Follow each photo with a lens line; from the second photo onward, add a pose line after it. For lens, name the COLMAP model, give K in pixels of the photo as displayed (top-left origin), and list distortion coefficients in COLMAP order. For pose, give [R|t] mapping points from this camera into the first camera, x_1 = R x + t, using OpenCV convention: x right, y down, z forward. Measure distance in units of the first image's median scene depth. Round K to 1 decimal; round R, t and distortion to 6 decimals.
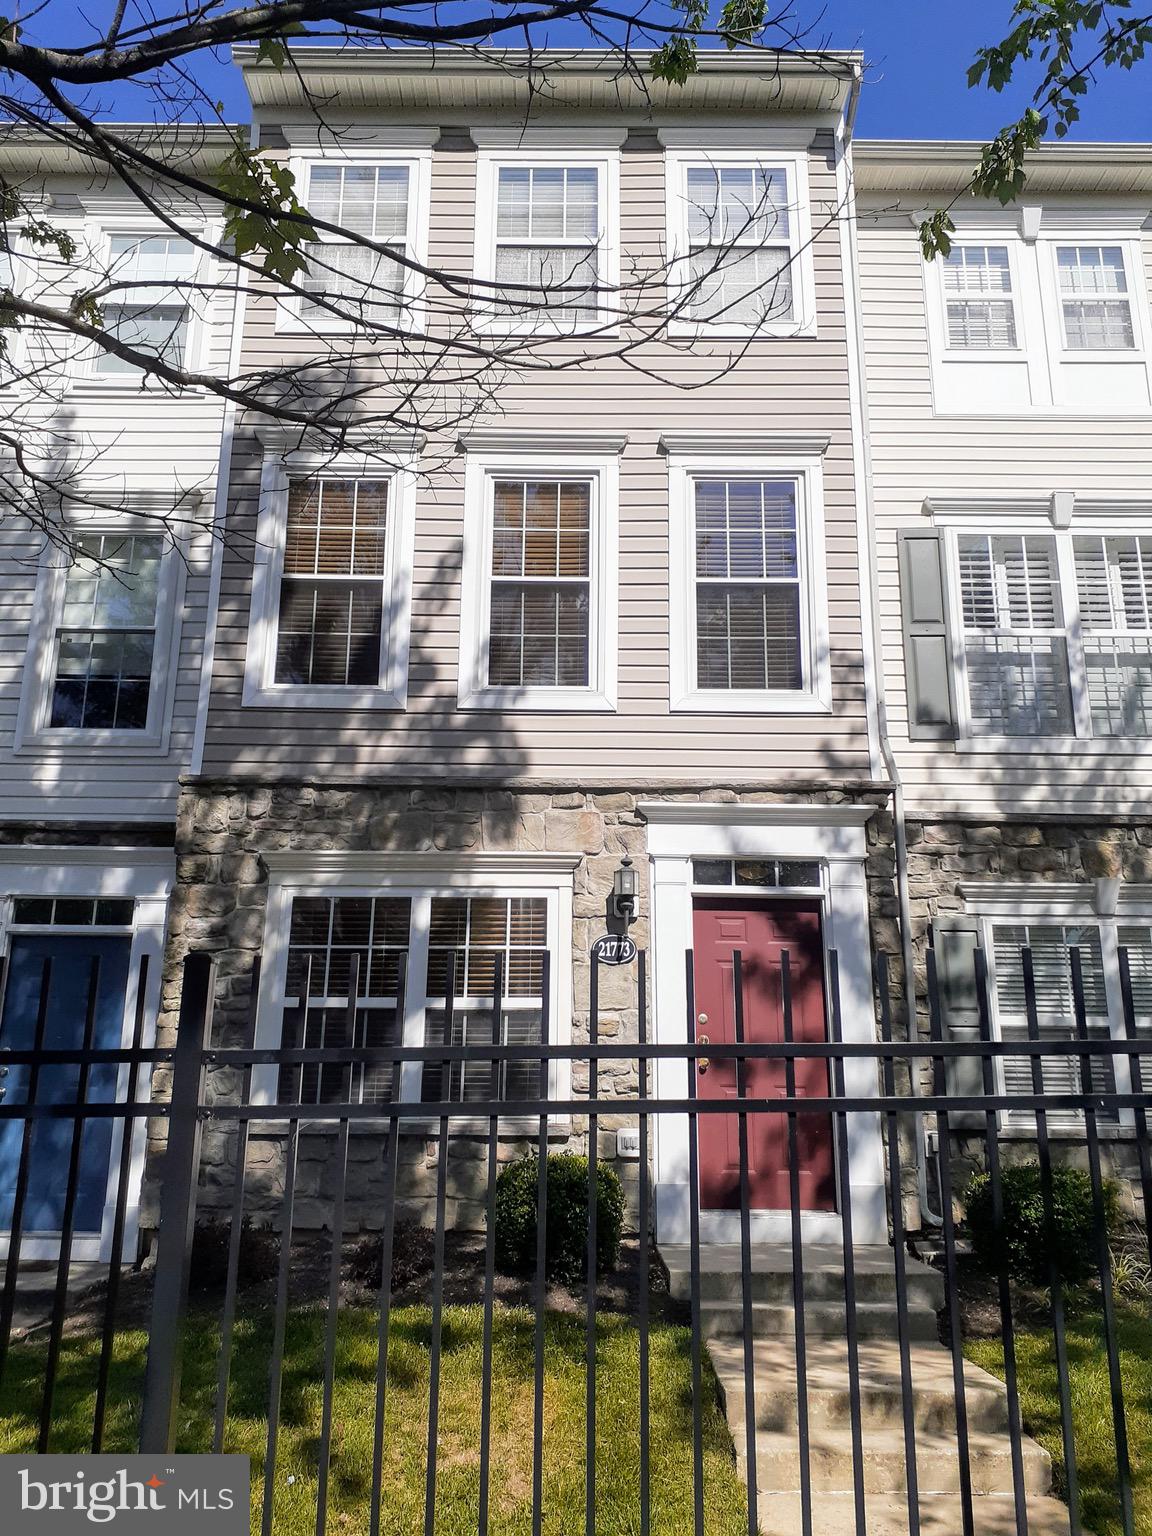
lens RADIAL K [[1193.0, 0, 576.0], [0, 1193.0, 768.0], [0, 0, 1]] dist [0.001986, -0.000393]
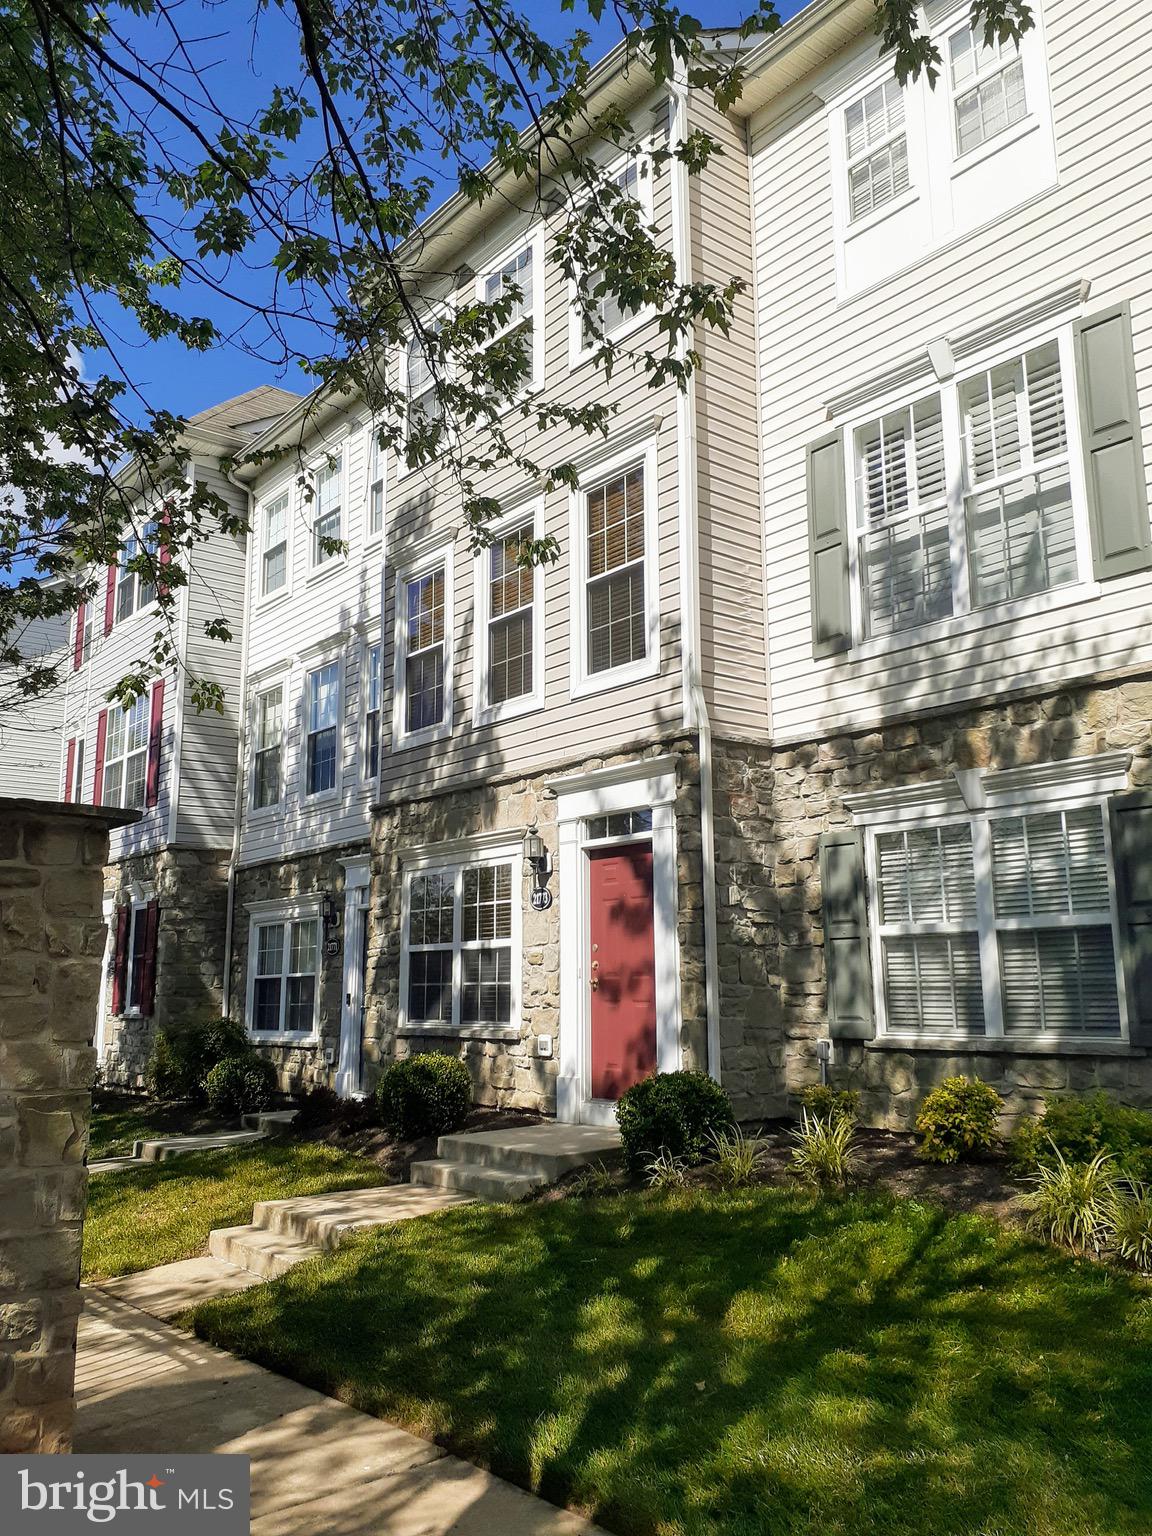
lens RADIAL K [[1244.2, 0, 576.0], [0, 1244.2, 768.0], [0, 0, 1]] dist [-0.003904, -0.002230]
pose [[0.622584, -0.154607, -0.767128, 1.041455], [0.221242, 0.975072, -0.016962, 0.042477], [0.750627, -0.159161, 0.641269, 0.172462]]
